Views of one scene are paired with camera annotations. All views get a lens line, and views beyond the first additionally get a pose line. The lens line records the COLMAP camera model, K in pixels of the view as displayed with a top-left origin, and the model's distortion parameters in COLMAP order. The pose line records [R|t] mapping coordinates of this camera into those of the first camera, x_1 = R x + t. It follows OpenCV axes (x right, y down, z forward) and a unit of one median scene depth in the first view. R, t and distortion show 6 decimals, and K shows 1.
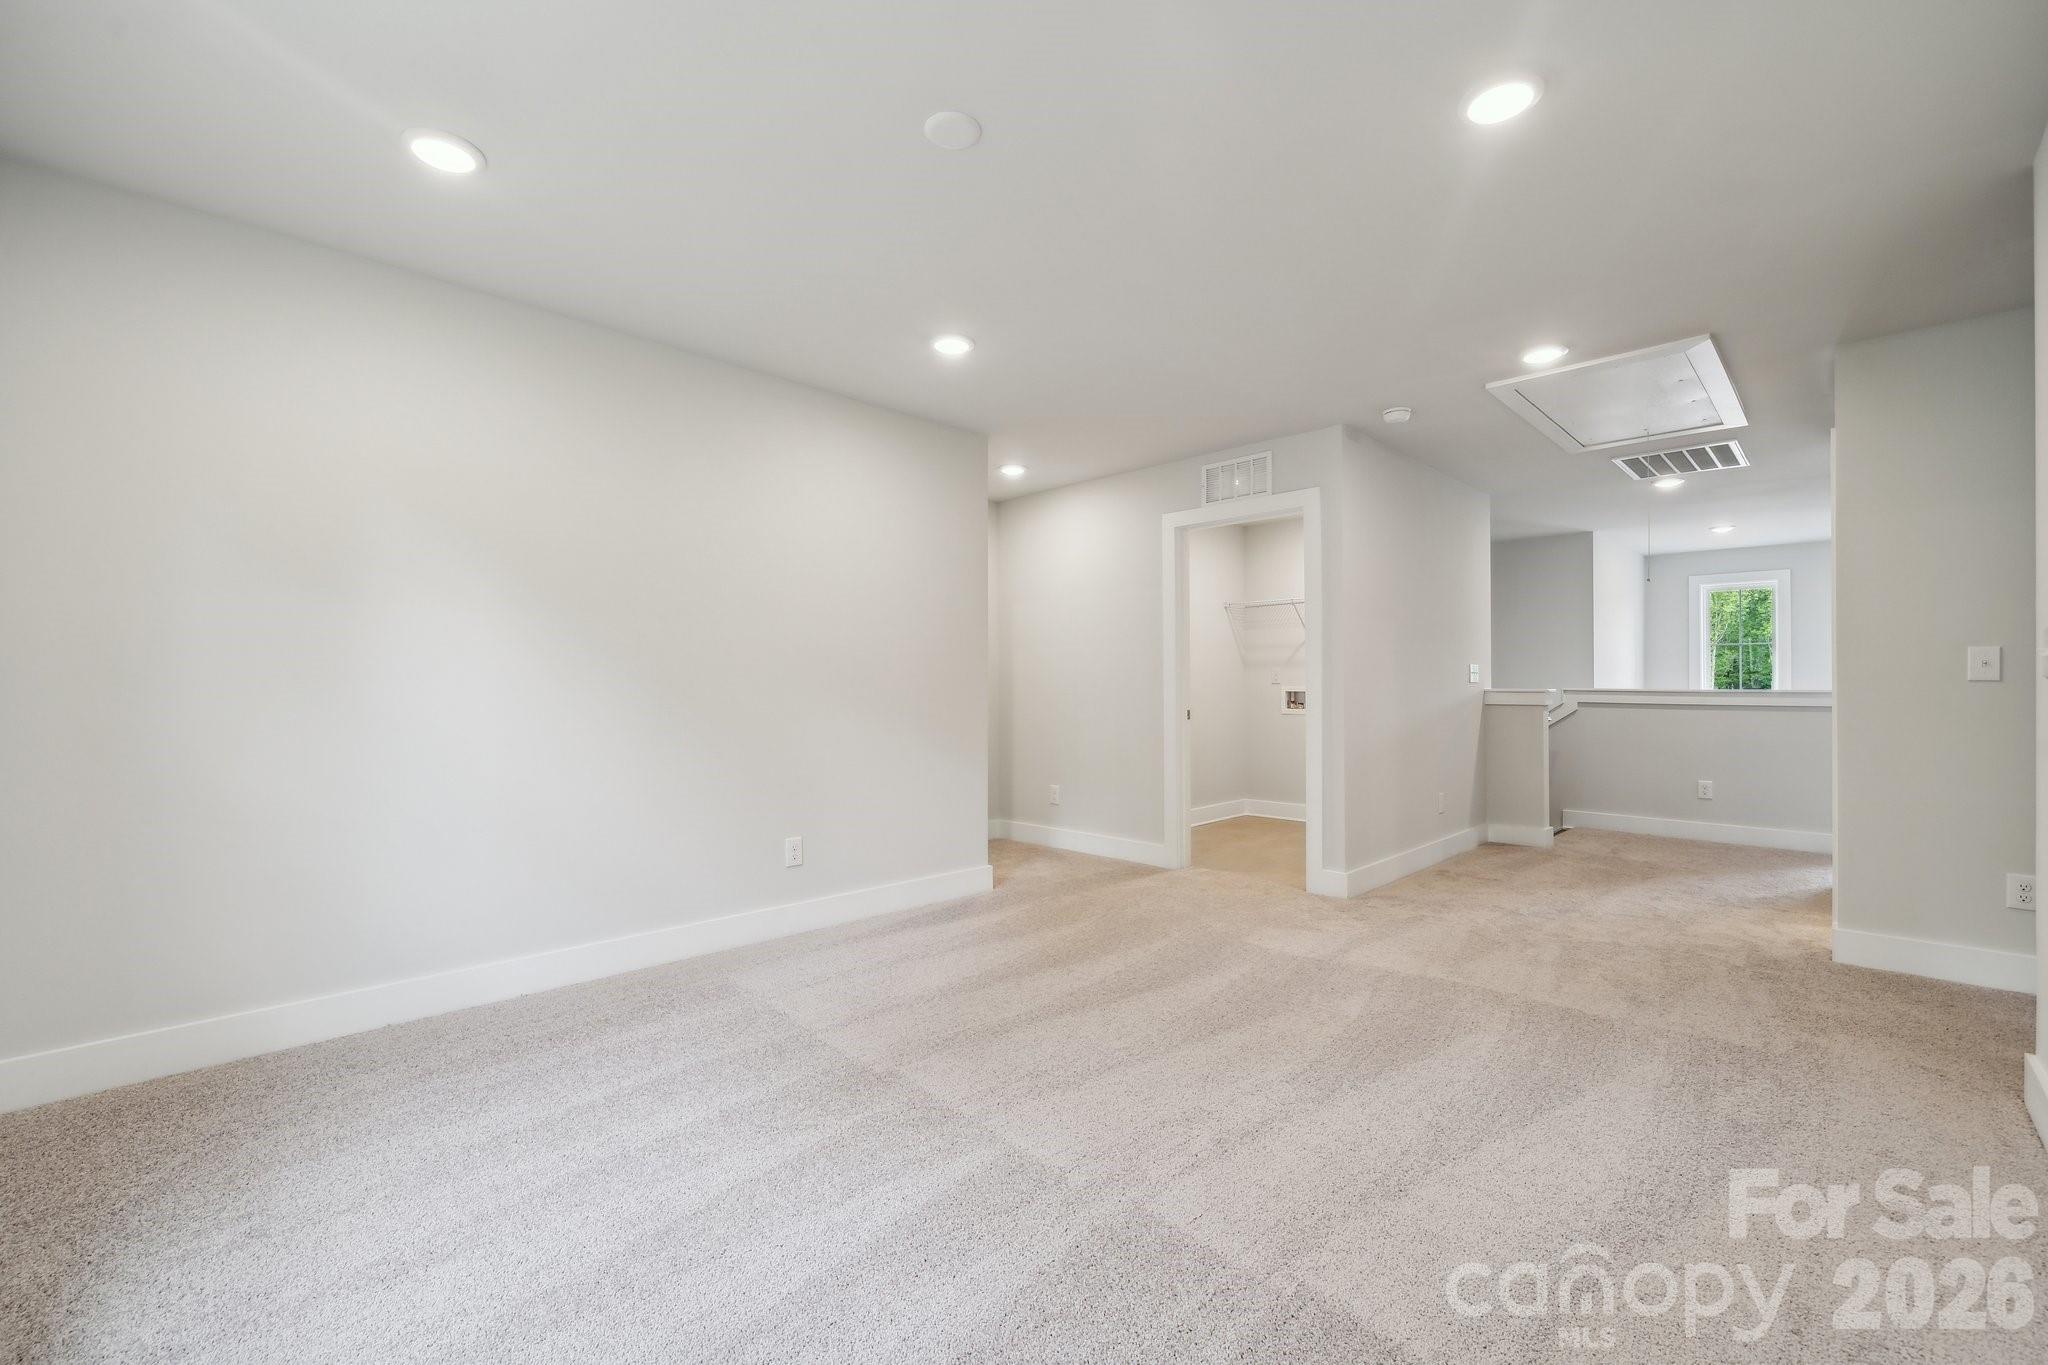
lens RADIAL K [[861.0, 0, 1038.6], [0, 861.0, 685.7], [0, 0, 1]] dist [0.001276, 0.000149]
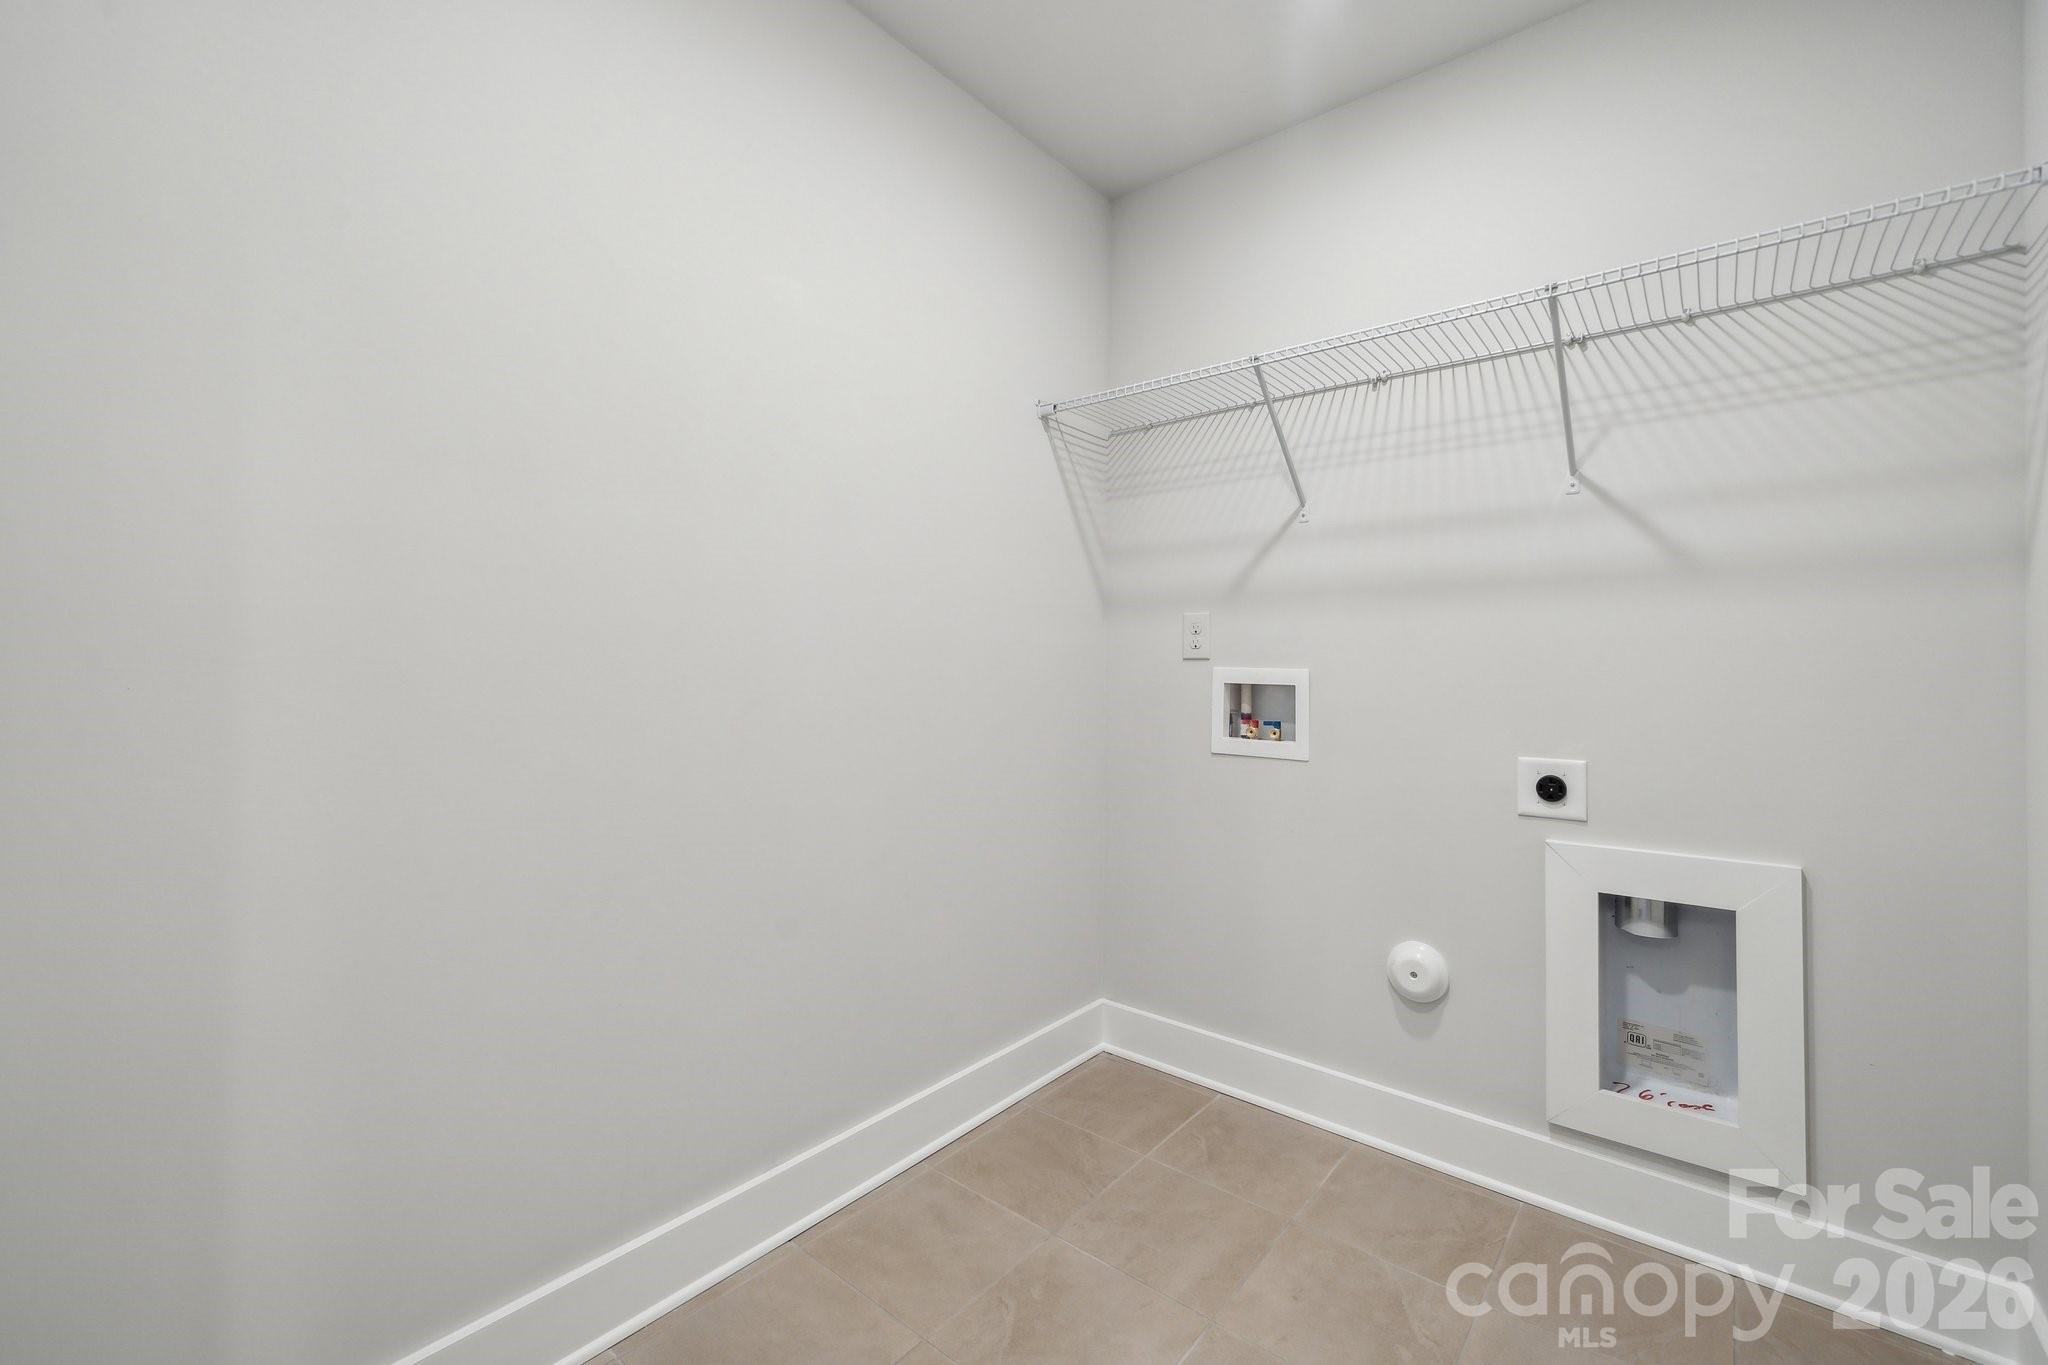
lens RADIAL K [[861.0, 0, 1038.6], [0, 861.0, 685.7], [0, 0, 1]] dist [0.001276, 0.000149]
pose [[0.999969, 0.007008, -0.003622, 0.218246], [-0.006978, 0.999940, 0.008393, 0.005251], [0.003680, -0.008368, 0.999958, 0.681114]]
